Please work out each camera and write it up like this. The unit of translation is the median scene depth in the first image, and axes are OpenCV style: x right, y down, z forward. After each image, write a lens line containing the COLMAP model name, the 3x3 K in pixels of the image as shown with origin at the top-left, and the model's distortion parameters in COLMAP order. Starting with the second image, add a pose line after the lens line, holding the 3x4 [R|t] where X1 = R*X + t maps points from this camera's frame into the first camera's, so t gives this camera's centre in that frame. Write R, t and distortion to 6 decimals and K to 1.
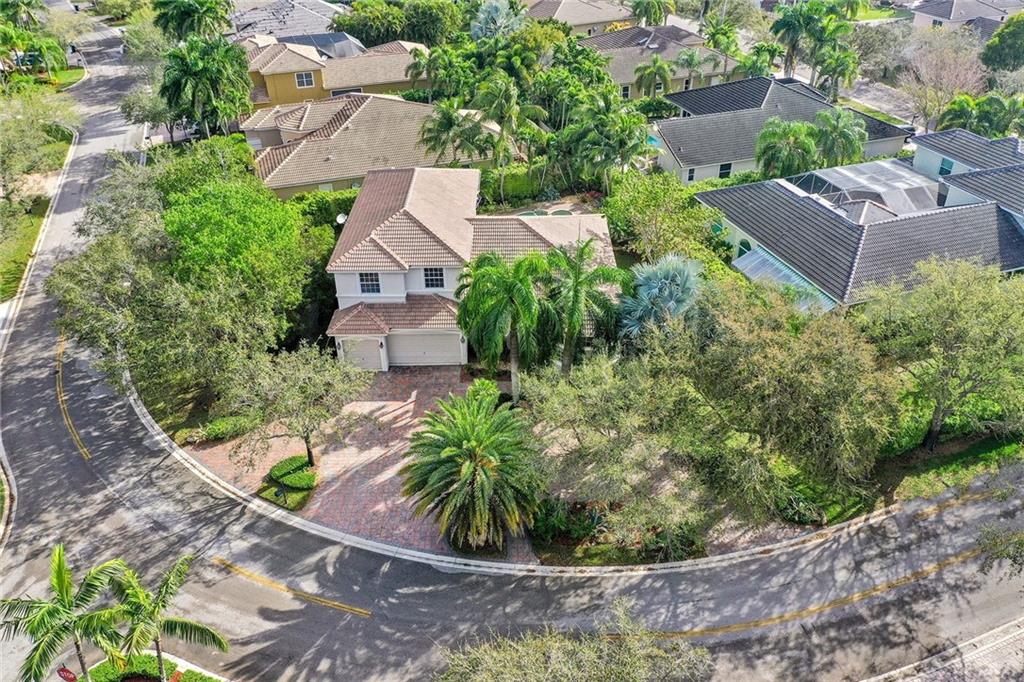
lens RADIAL K [[811.6, 0, 512.0], [0, 811.6, 341.0], [0, 0, 1]] dist [0.001547, -0.000755]
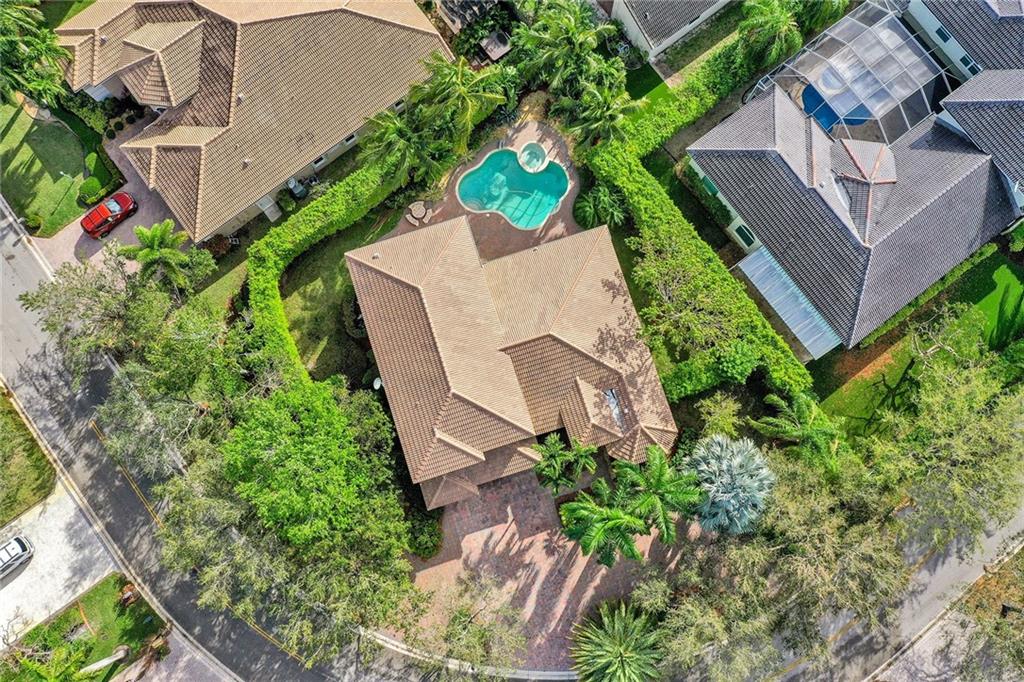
lens RADIAL K [[811.6, 0, 512.0], [0, 811.6, 341.0], [0, 0, 1]] dist [0.001547, -0.000755]
pose [[0.949733, -0.309713, 0.045670, -0.111161], [0.166042, 0.622003, 0.765207, -1.215120], [-0.265402, -0.719159, 0.642162, 0.477473]]
